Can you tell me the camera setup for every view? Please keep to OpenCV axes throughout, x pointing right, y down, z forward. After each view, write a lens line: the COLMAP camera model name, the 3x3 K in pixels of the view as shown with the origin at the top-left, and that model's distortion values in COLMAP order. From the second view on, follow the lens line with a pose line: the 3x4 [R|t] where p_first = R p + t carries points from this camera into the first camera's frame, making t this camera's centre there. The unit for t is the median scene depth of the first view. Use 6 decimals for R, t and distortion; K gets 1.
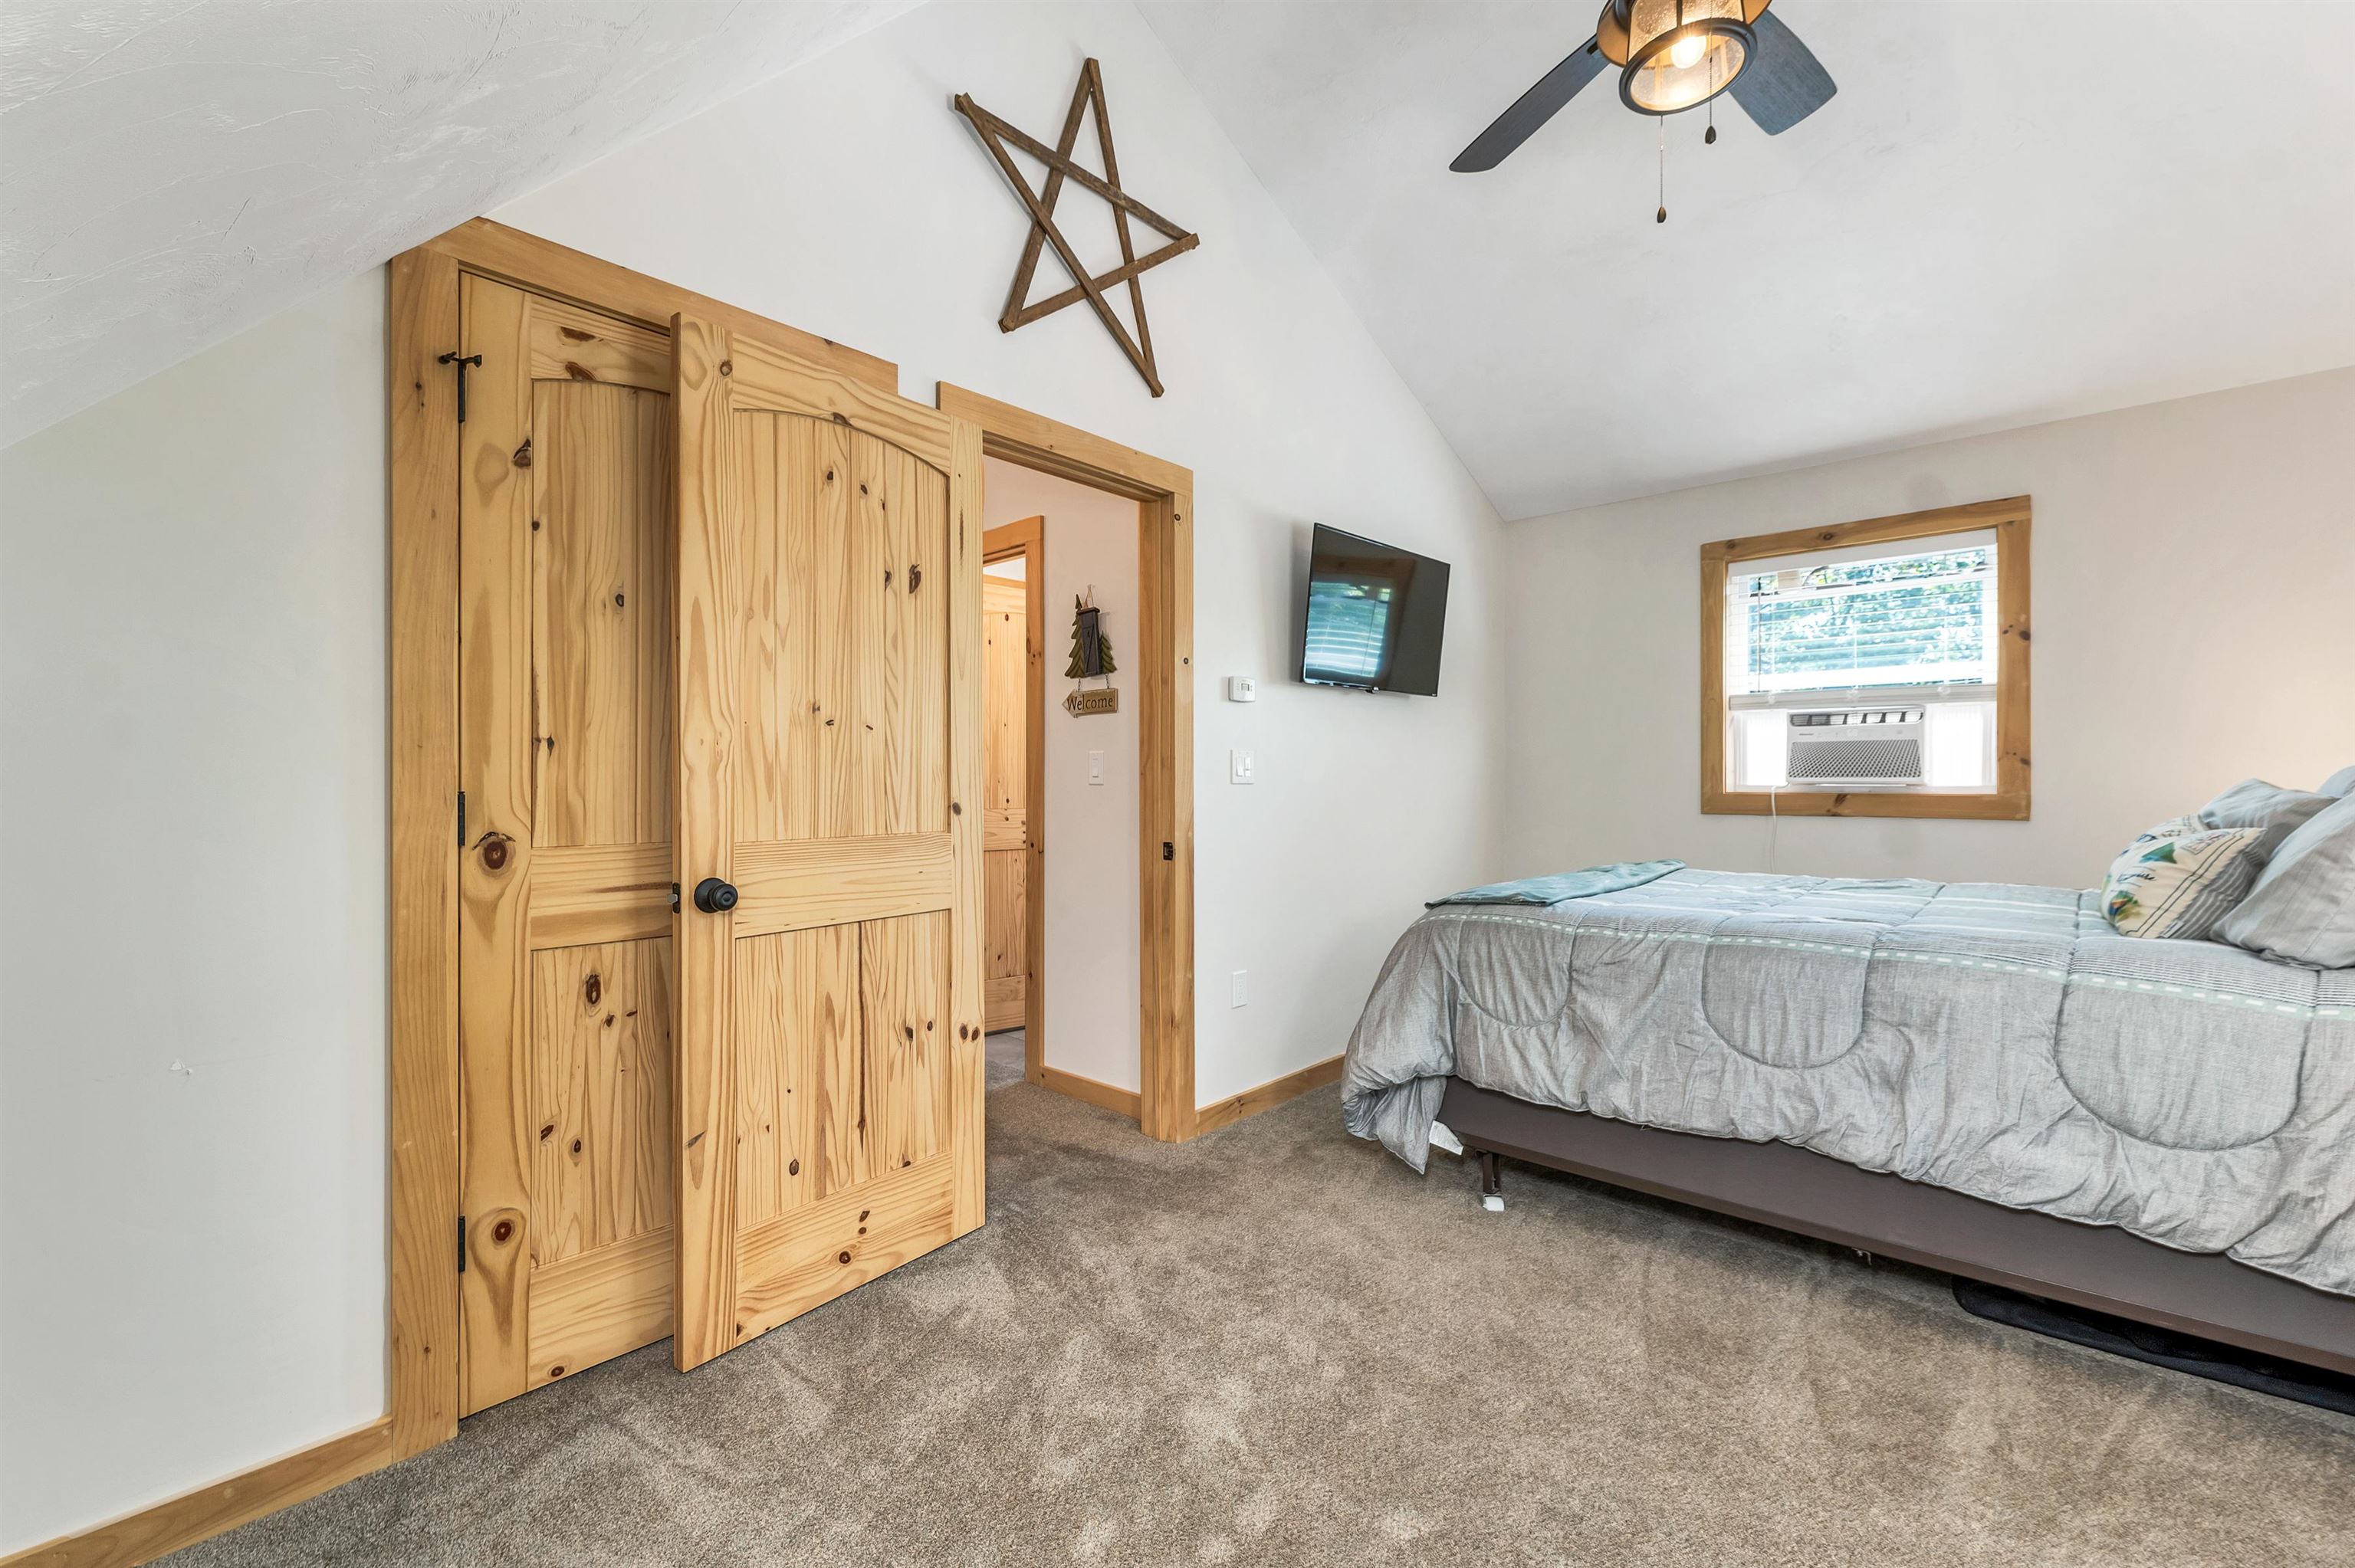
lens RADIAL K [[984.5, 0, 1184.6], [0, 984.5, 785.8], [0, 0, 1]] dist [0.001031, 0.000267]
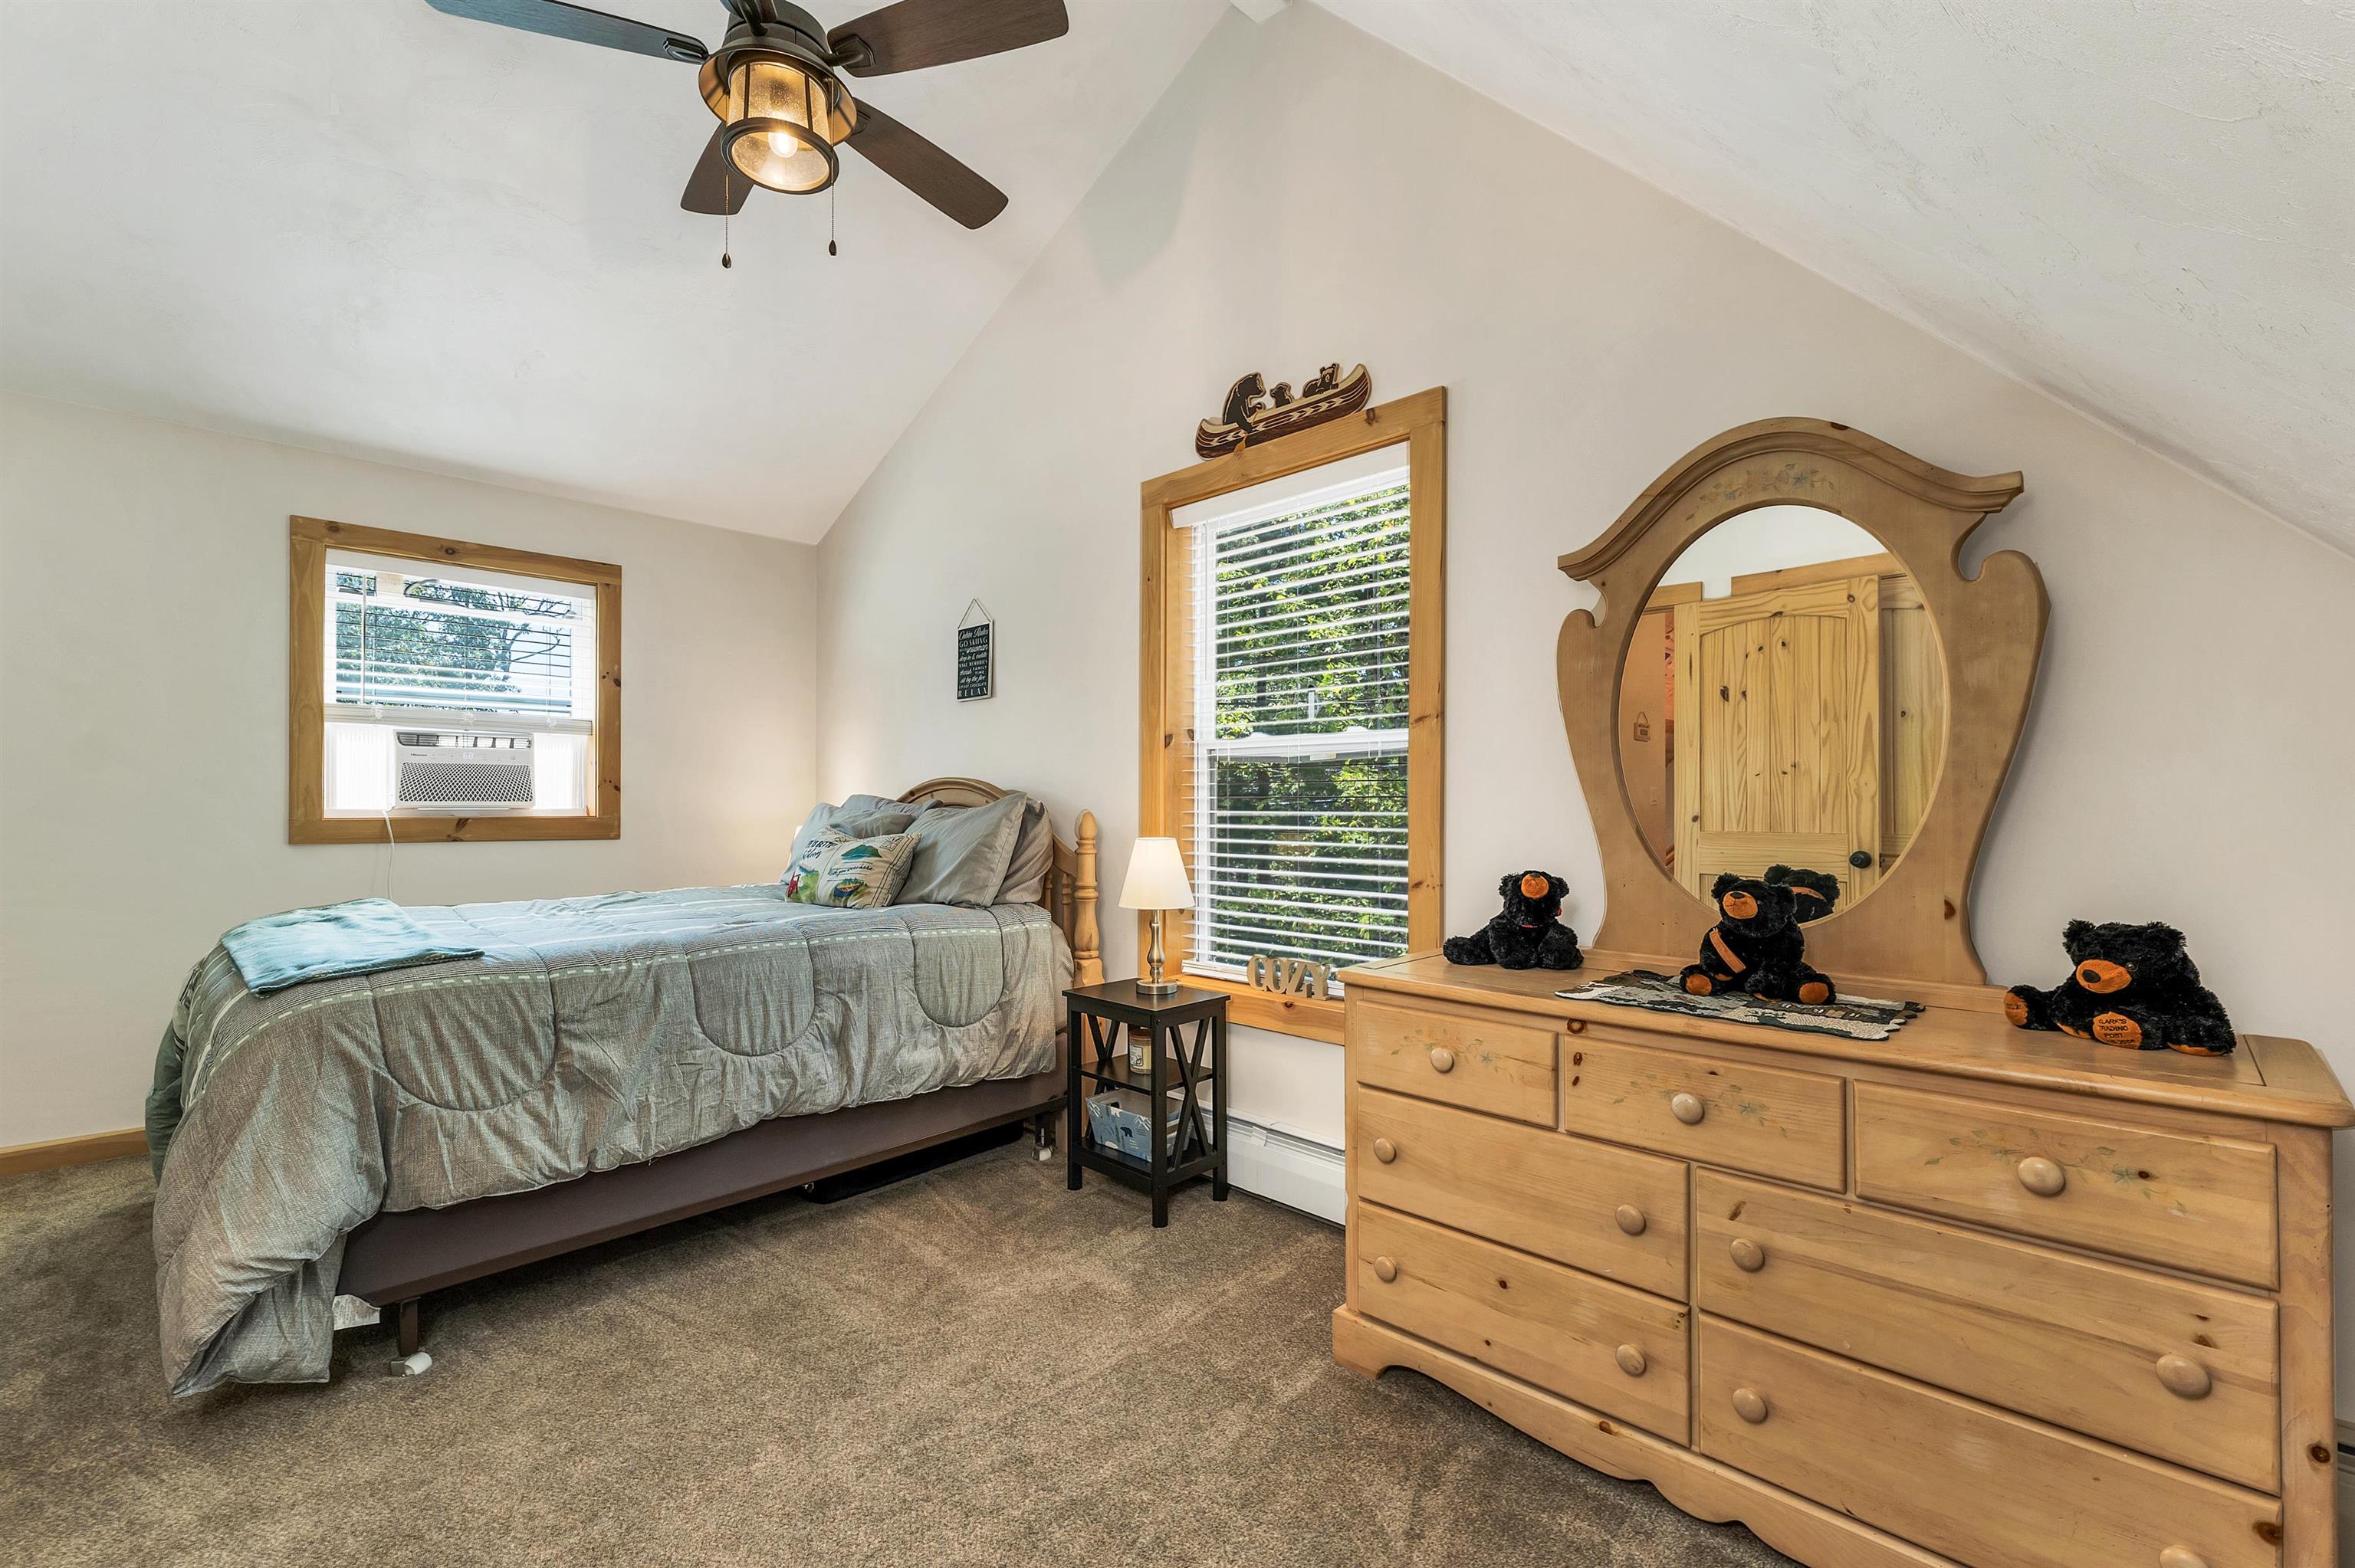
lens RADIAL K [[984.5, 0, 1184.4], [0, 984.5, 788.5], [0, 0, 1]] dist [0.001031, 0.000267]
pose [[0.027711, 0.016544, 0.999479, -0.470468], [0.004194, 0.999852, -0.016667, -0.002508], [-0.999607, 0.004653, 0.027638, 0.421163]]
